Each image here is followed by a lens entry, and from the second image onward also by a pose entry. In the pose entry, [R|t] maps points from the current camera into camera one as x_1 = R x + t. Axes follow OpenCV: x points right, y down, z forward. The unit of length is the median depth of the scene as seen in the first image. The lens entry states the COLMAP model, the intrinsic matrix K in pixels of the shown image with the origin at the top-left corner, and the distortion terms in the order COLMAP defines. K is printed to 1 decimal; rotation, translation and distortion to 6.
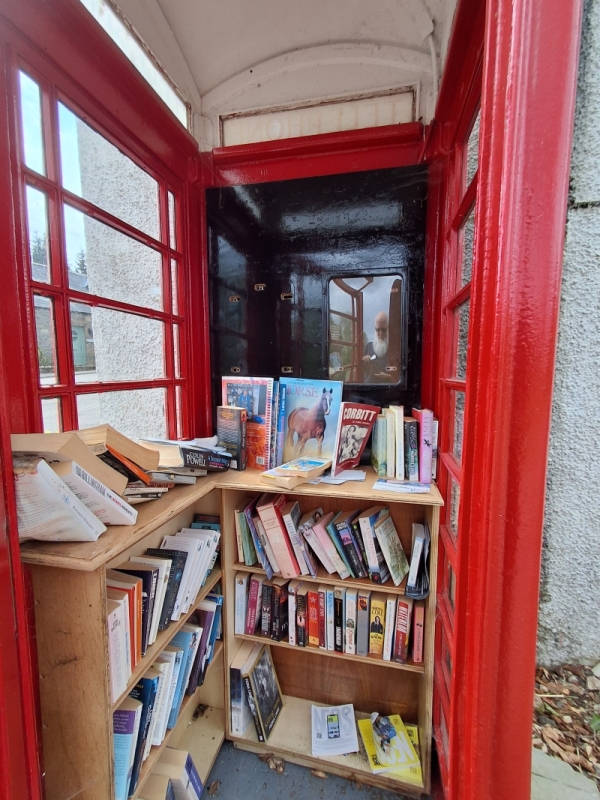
lens RADIAL K [[374.6, 0, 300.0], [0, 374.6, 400.0], [0, 0, 1]] dist [0.002887, 0.000376]
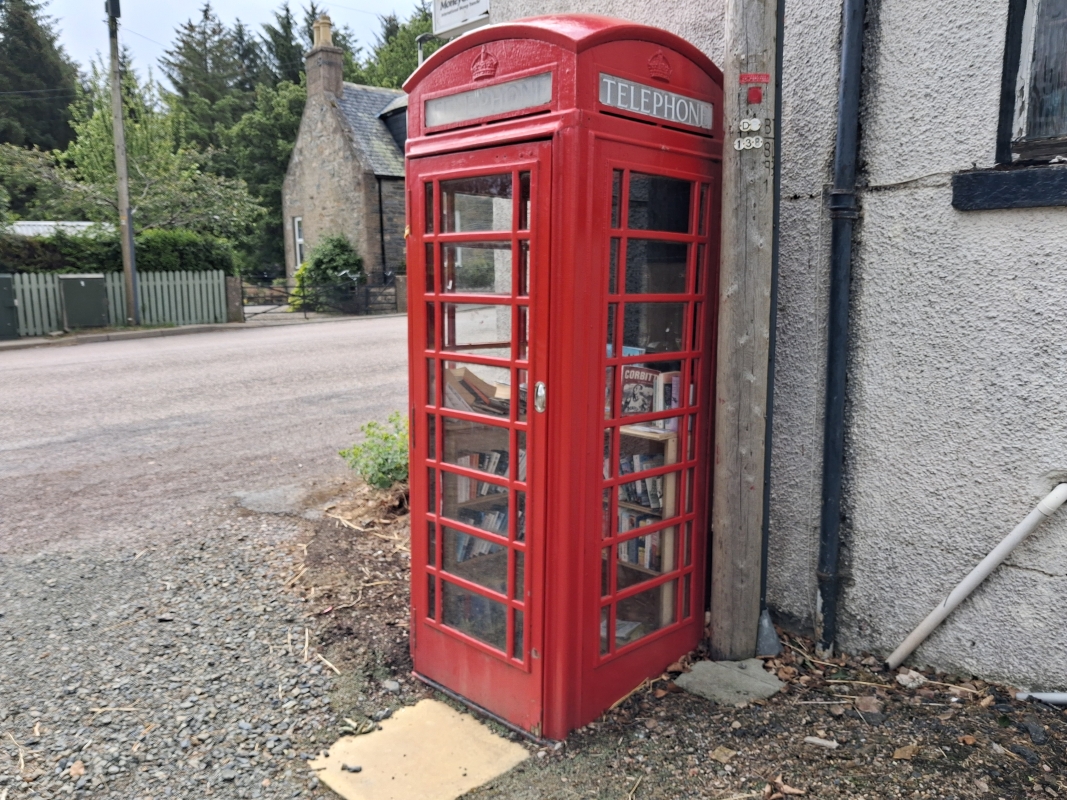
lens RADIAL K [[857.8, 0, 533.5], [0, 857.8, 400.0], [0, 0, 1]] dist [-0.002082, 0.011633]
pose [[0.846838, 0.076664, -0.526297, 1.167417], [-0.061432, 0.997033, 0.046387, 0.006157], [0.528291, -0.006951, 0.849035, -1.403788]]
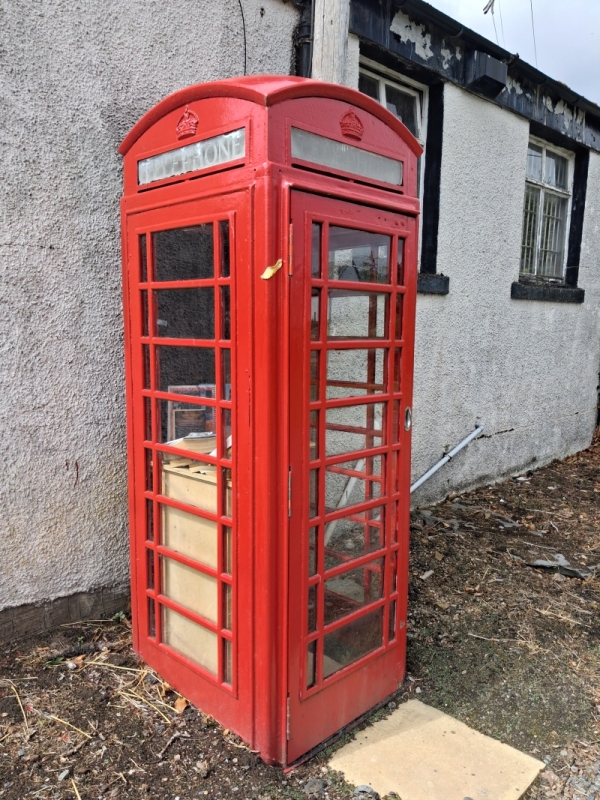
lens RADIAL K [[624.3, 0, 300.0], [0, 624.3, 400.0], [0, 0, 1]] dist [0.013100, -0.072232]
pose [[0.515119, -0.106382, 0.850491, -1.580825], [0.081333, 0.993857, 0.075053, -0.133811], [-0.853251, 0.030512, 0.520607, -0.385937]]
